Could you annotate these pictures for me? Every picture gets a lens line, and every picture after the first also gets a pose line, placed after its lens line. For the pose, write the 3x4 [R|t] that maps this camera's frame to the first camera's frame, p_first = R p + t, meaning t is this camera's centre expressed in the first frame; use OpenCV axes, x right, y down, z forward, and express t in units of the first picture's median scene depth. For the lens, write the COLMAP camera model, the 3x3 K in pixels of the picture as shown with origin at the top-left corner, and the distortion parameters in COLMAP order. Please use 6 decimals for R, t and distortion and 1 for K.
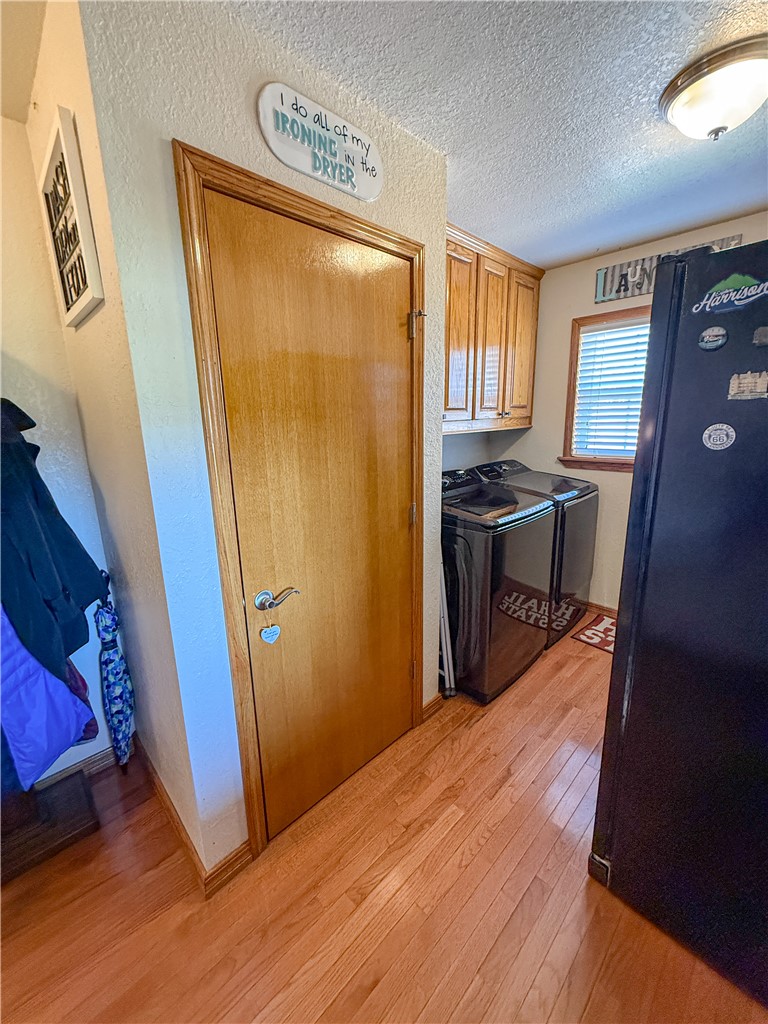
lens RADIAL K [[411.0, 0, 386.8], [0, 411.0, 508.1], [0, 0, 1]] dist [0.008179, 0.000217]
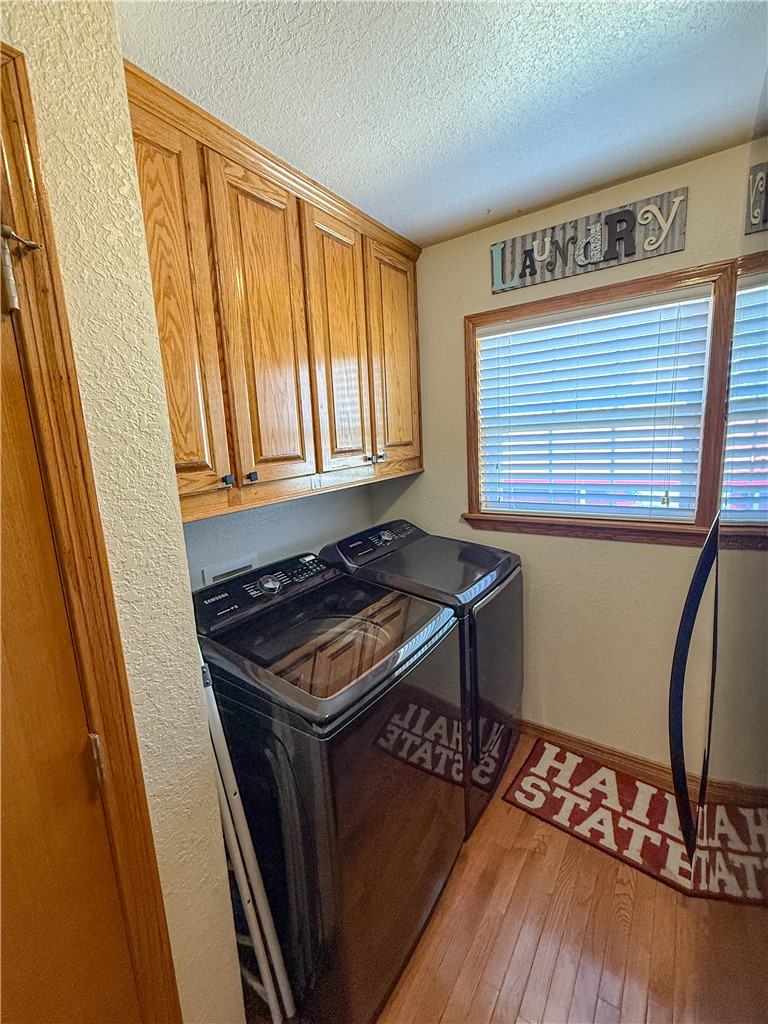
lens RADIAL K [[440.5, 0, 383.1], [0, 440.5, 512.3], [0, 0, 1]] dist [0.000654, 0.000274]
pose [[0.981656, -0.064018, 0.179593, 0.171977], [0.073315, 0.996265, -0.045610, -0.114943], [-0.176002, 0.057940, 0.982683, 0.335416]]
